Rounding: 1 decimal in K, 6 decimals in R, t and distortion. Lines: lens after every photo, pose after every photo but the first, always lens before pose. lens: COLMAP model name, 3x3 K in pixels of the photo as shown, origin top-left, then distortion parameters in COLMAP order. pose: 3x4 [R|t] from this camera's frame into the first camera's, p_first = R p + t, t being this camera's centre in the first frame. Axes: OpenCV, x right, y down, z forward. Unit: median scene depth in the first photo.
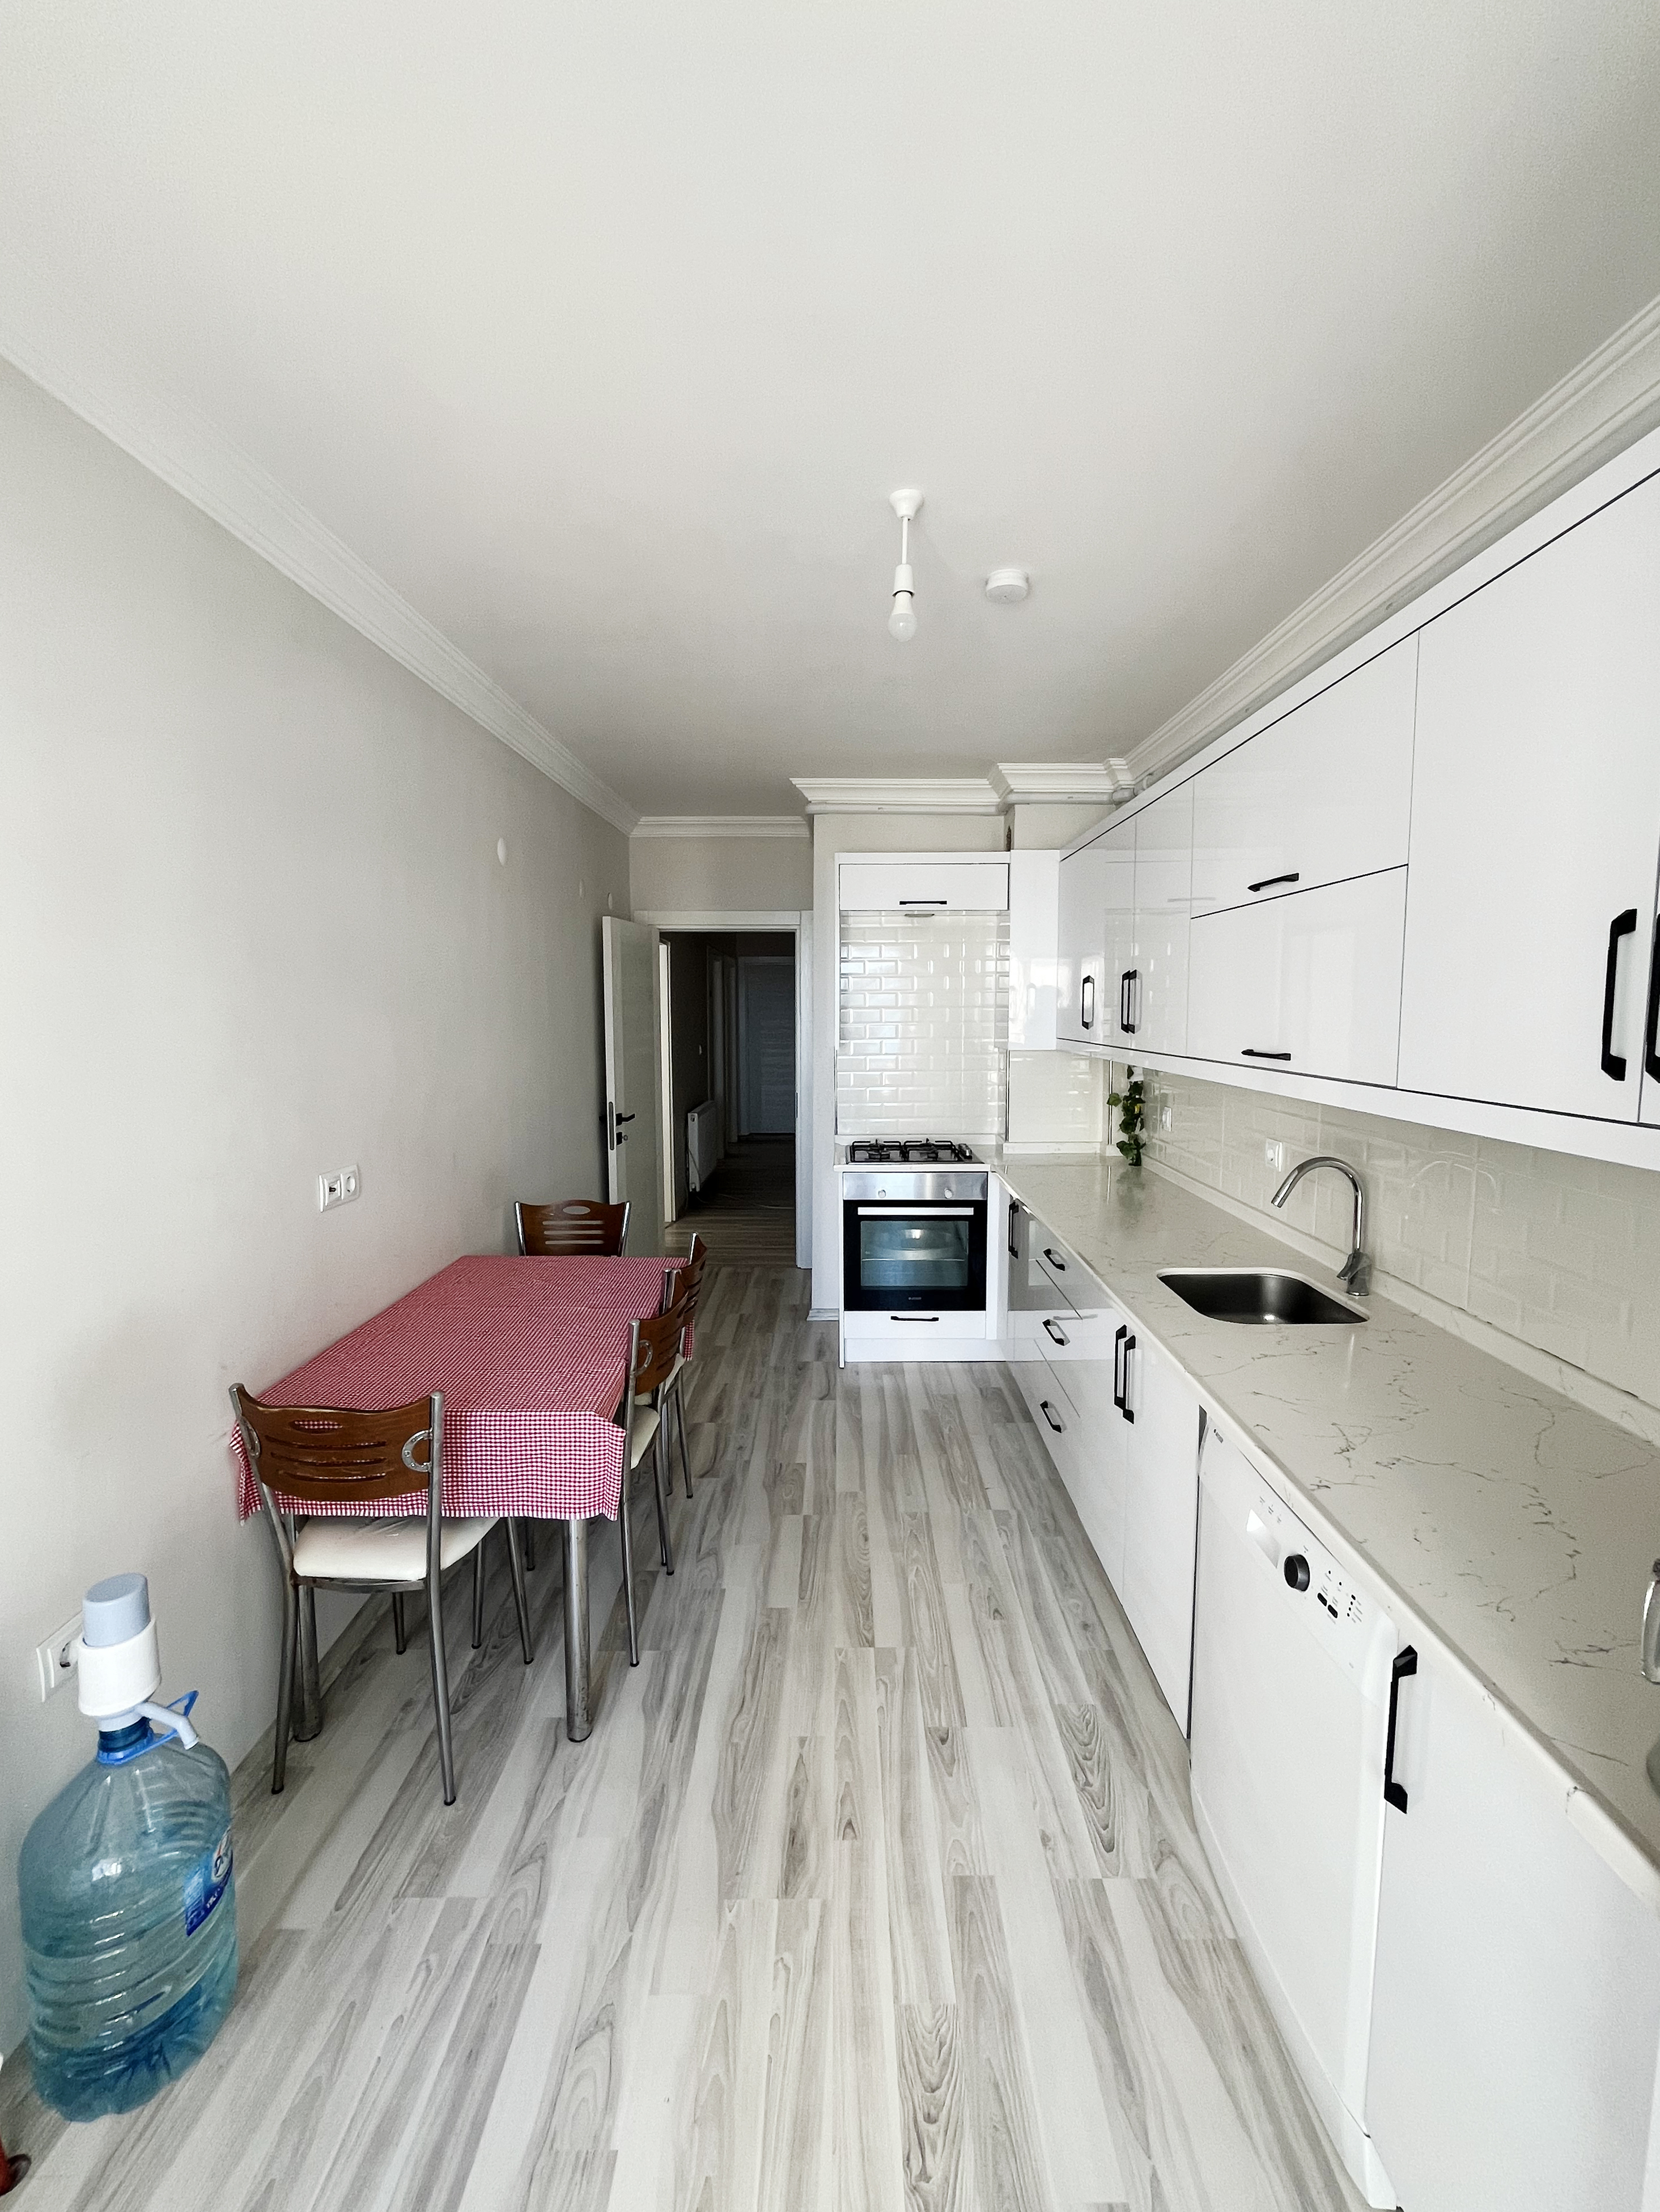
lens RADIAL K [[919.7, 0, 830.0], [0, 919.7, 1106.0], [0, 0, 1]] dist [0.000325, 0.000035]
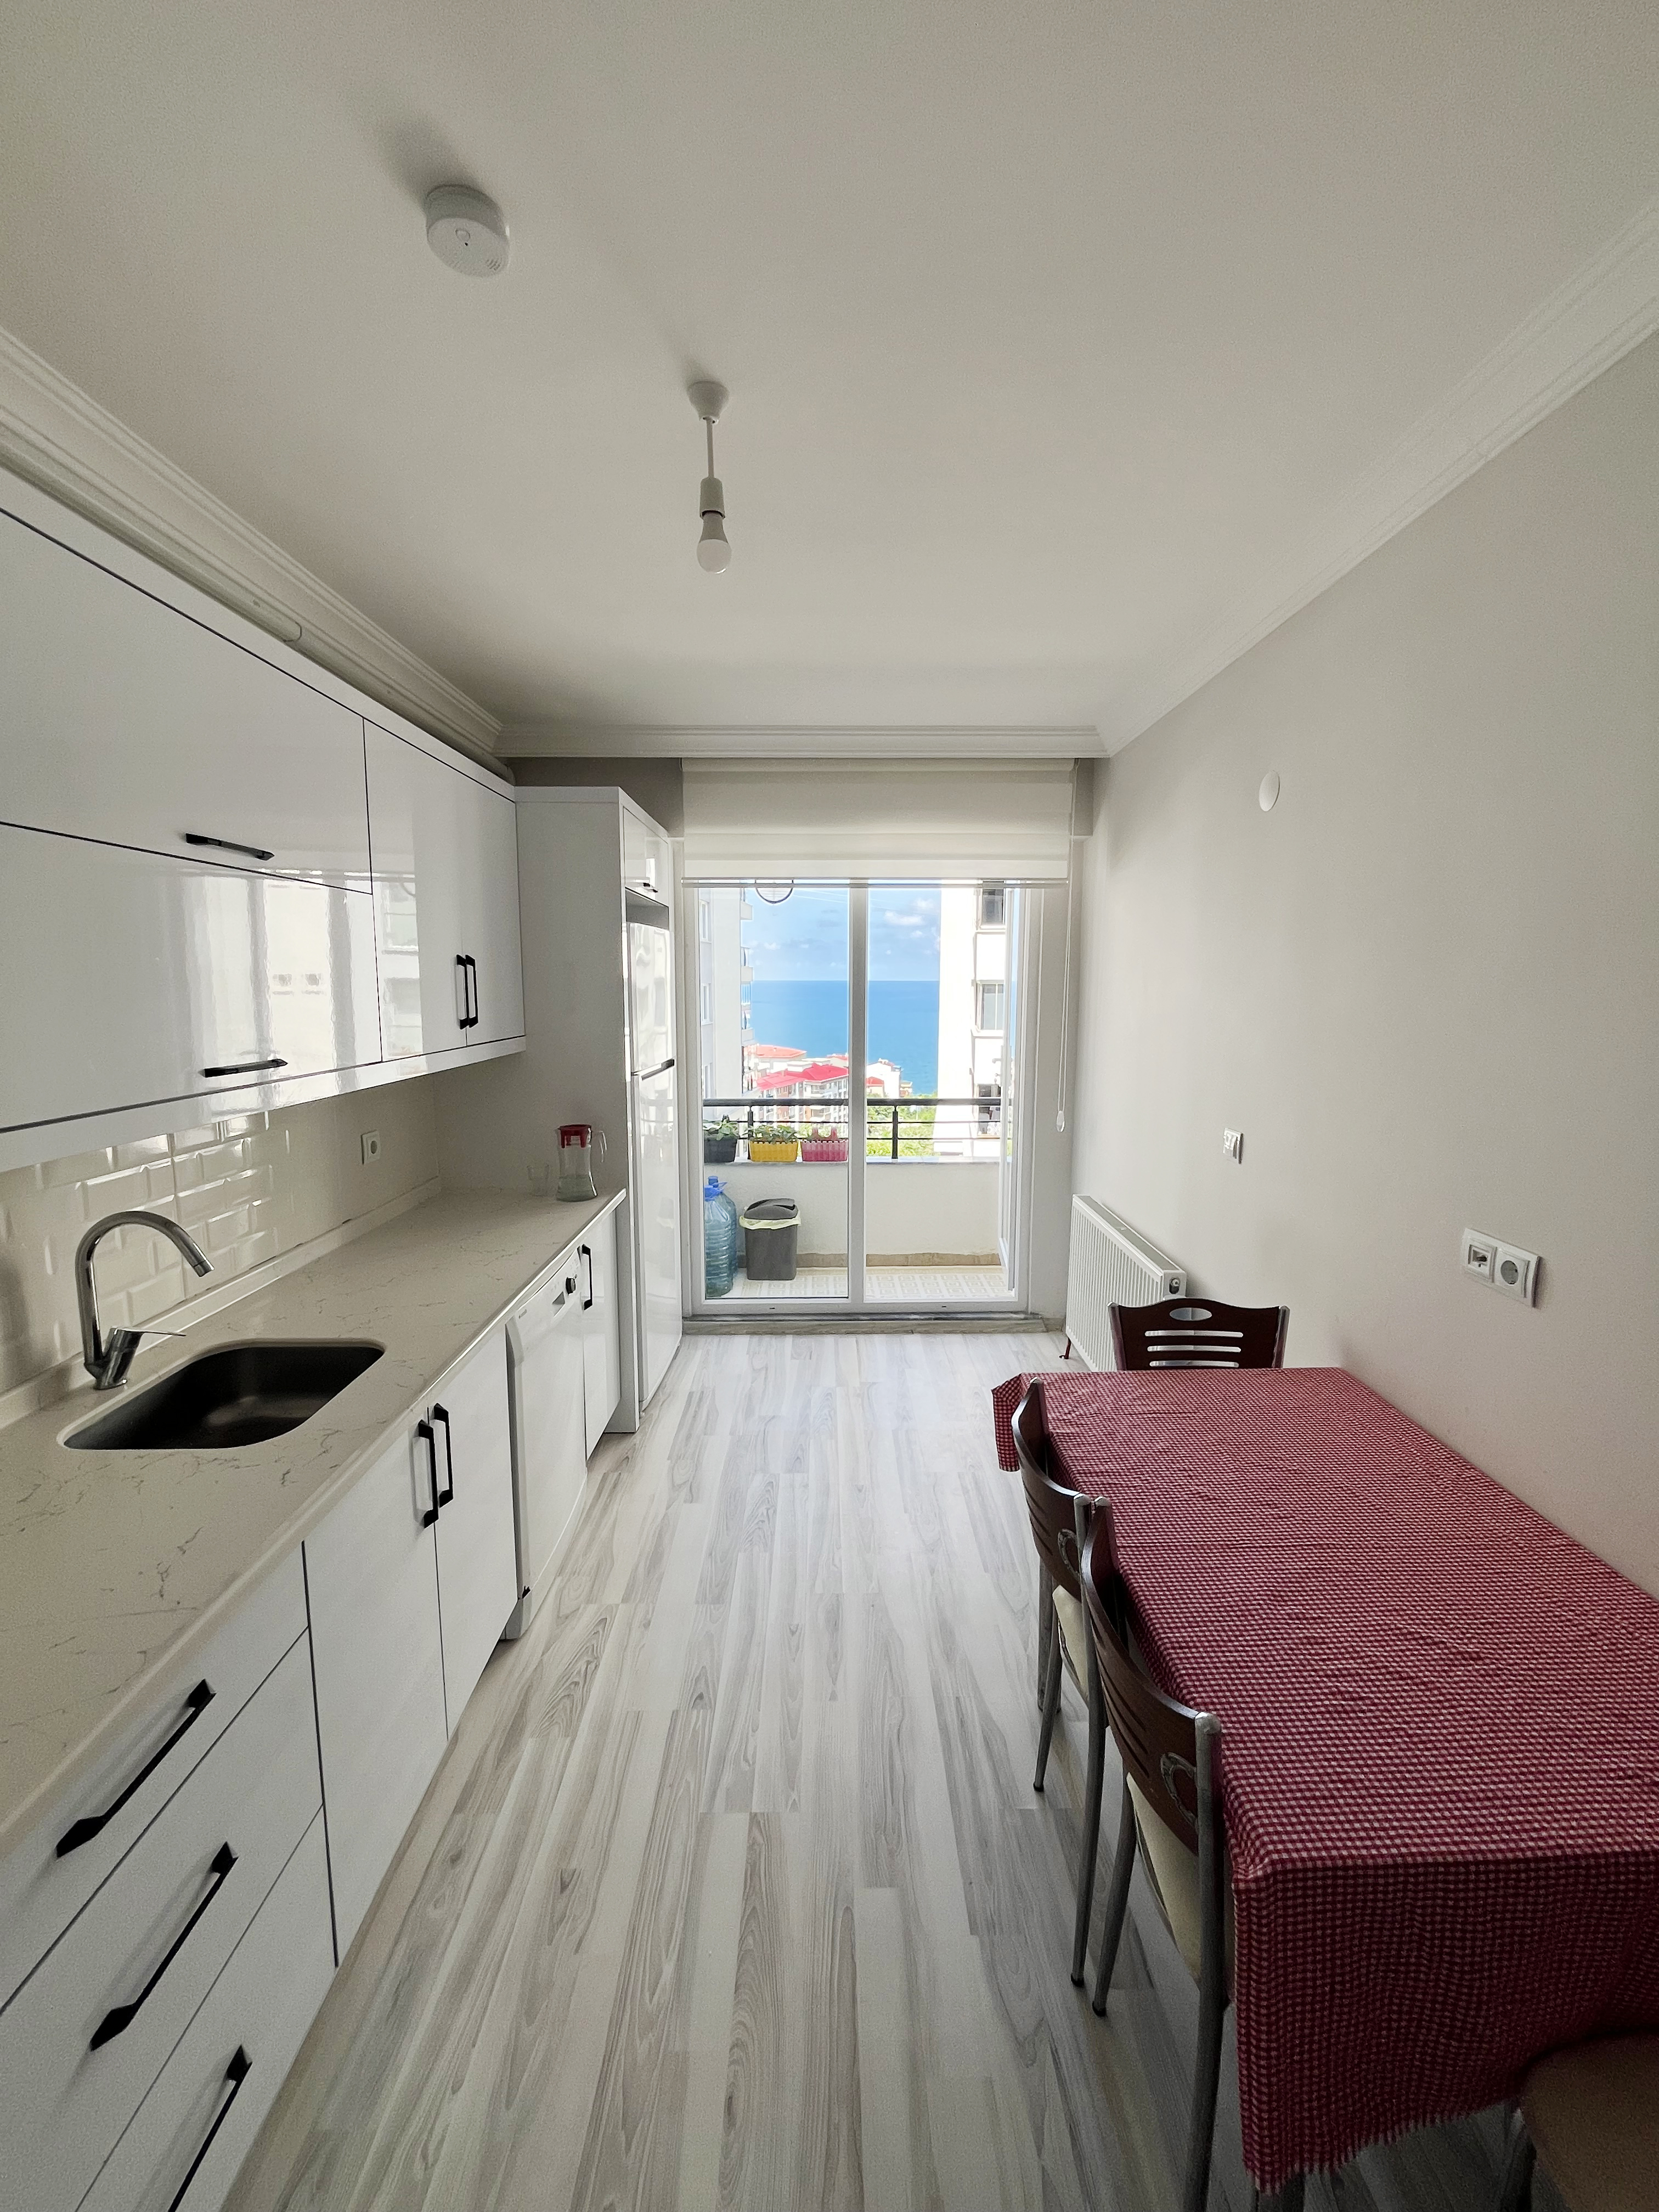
lens RADIAL K [[895.2, 0, 835.9], [0, 895.2, 1104.2], [0, 0, 1]] dist [0.000216, -0.000203]
pose [[-0.999697, 0.004234, -0.024252, -0.009208], [-0.001740, 0.970487, 0.241147, -0.187461], [0.024558, 0.241116, -0.970186, 1.552101]]
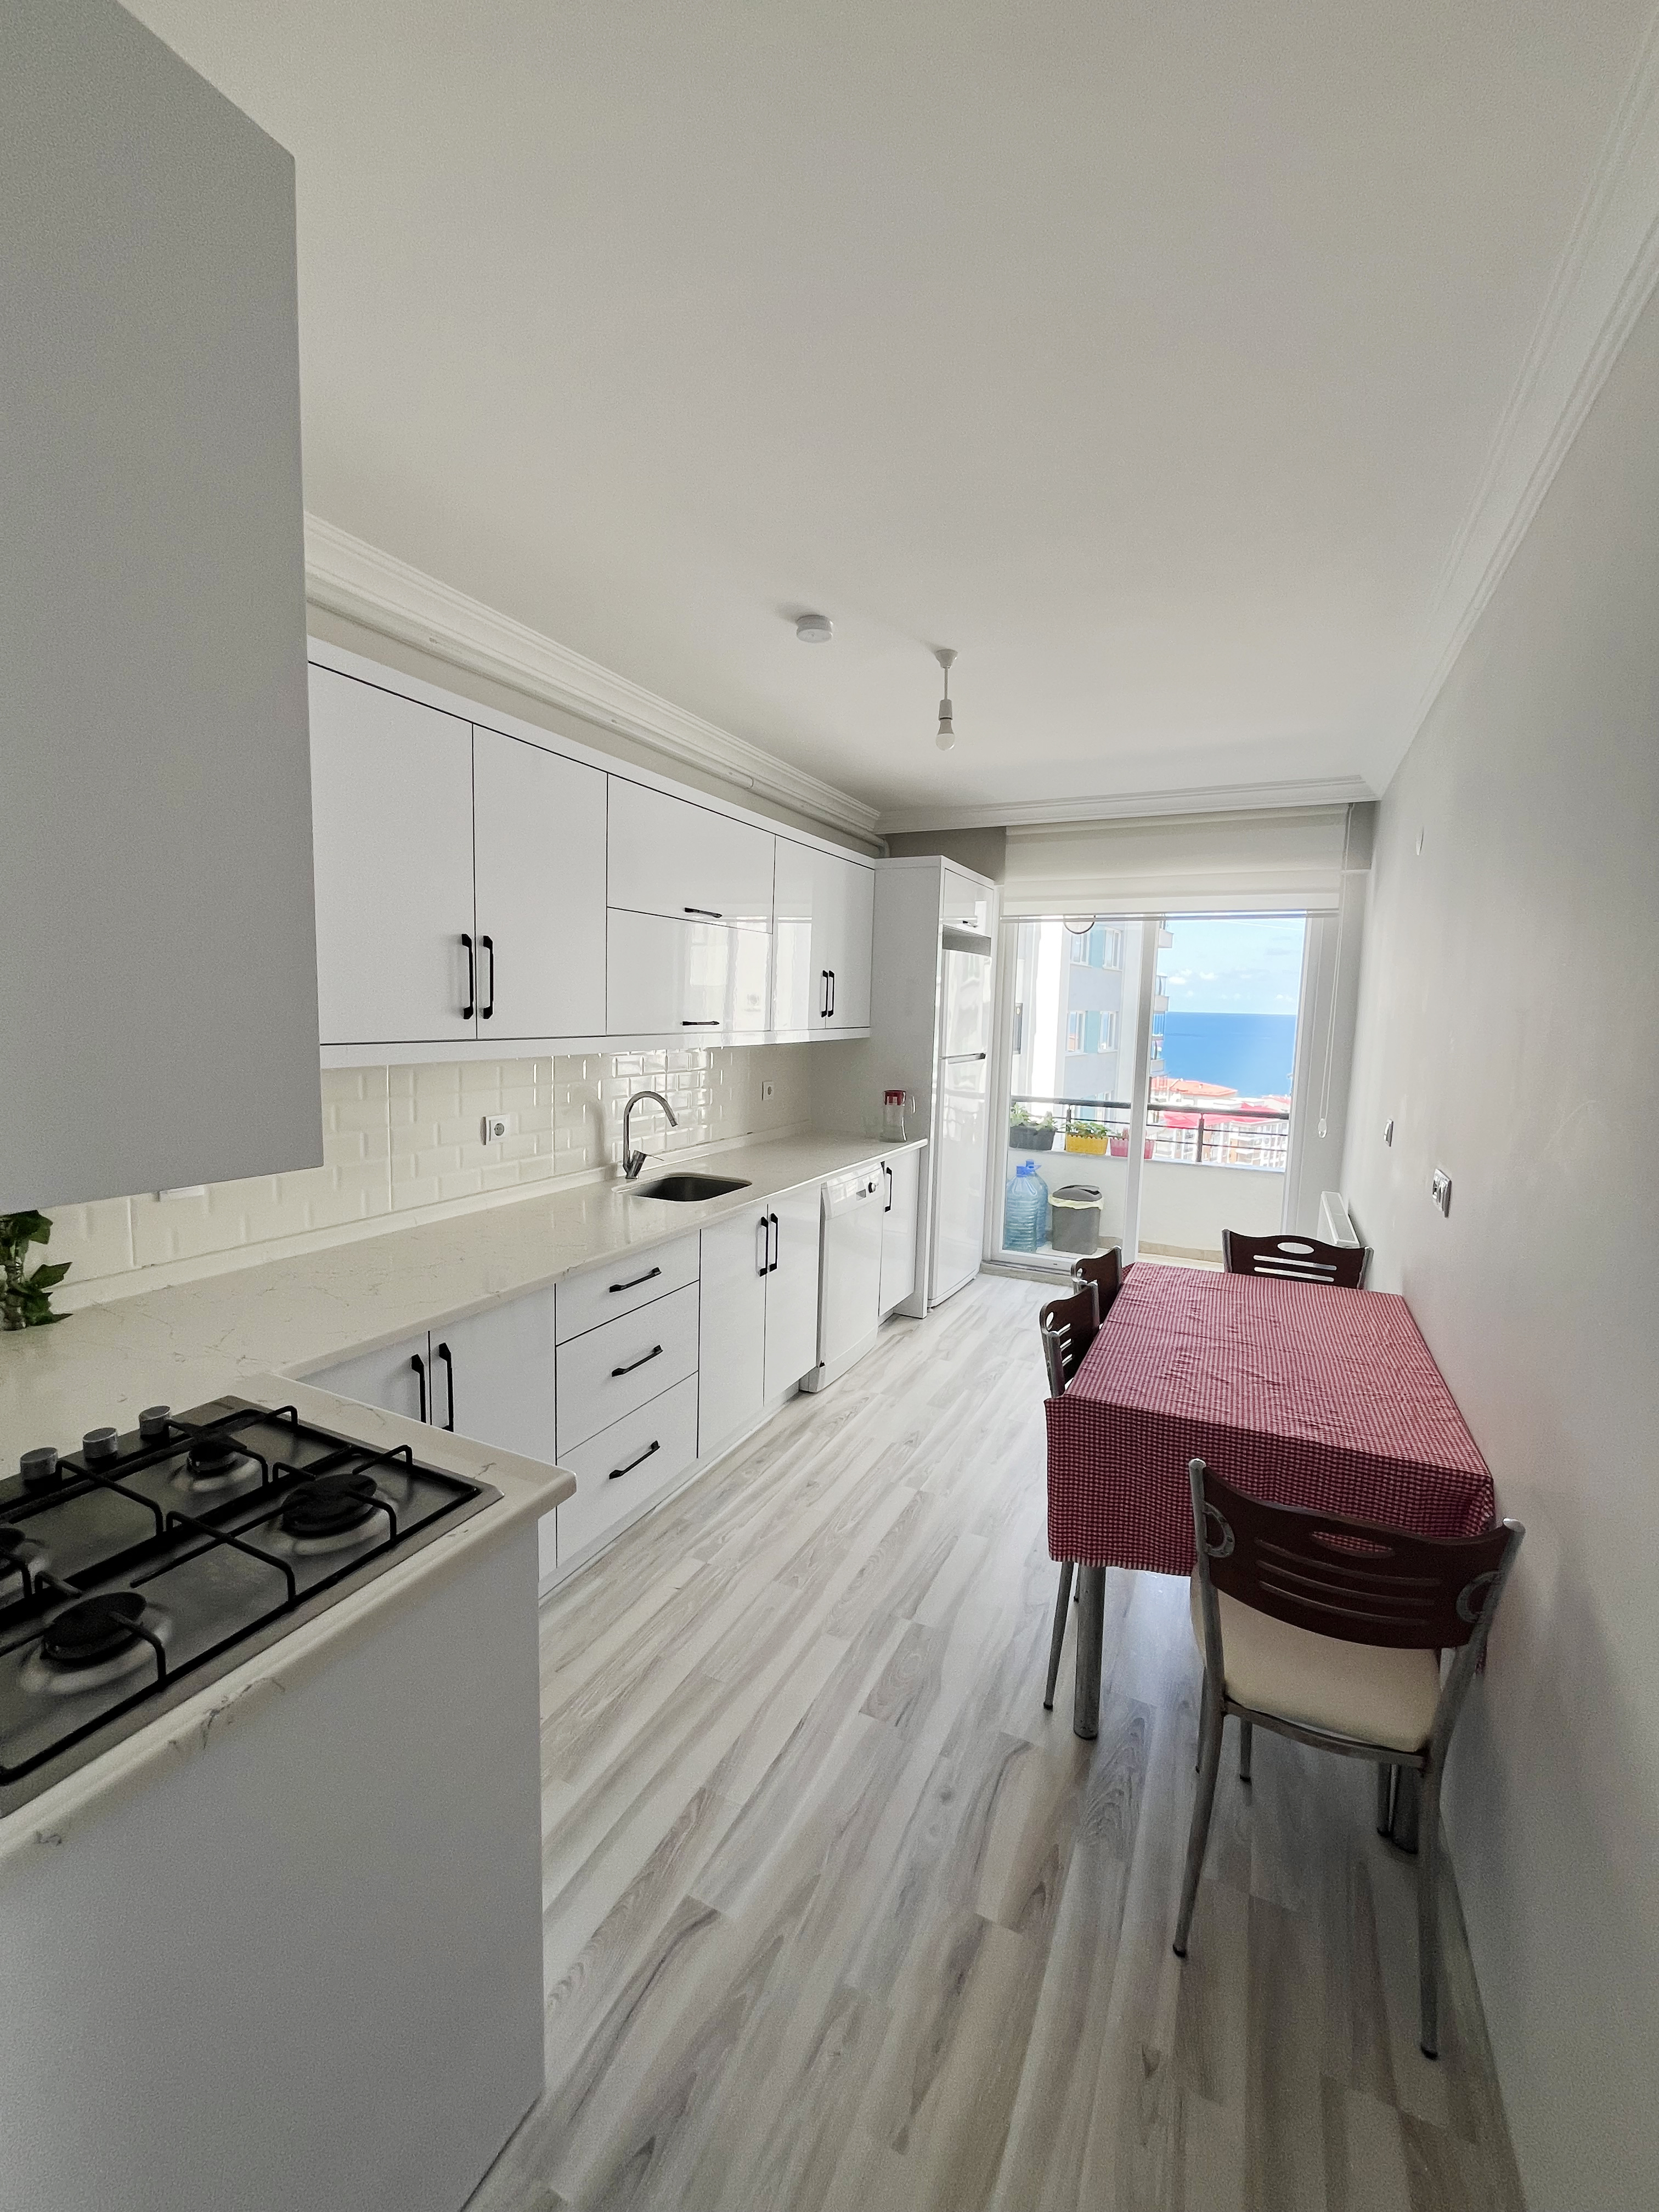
lens RADIAL K [[895.2, 0, 835.9], [0, 895.2, 1104.2], [0, 0, 1]] dist [0.000216, -0.000203]
pose [[-0.905901, -0.067142, 0.418134, -0.327596], [0.022491, 0.978331, 0.205823, -0.202398], [-0.422893, 0.195859, -0.884760, 1.995272]]
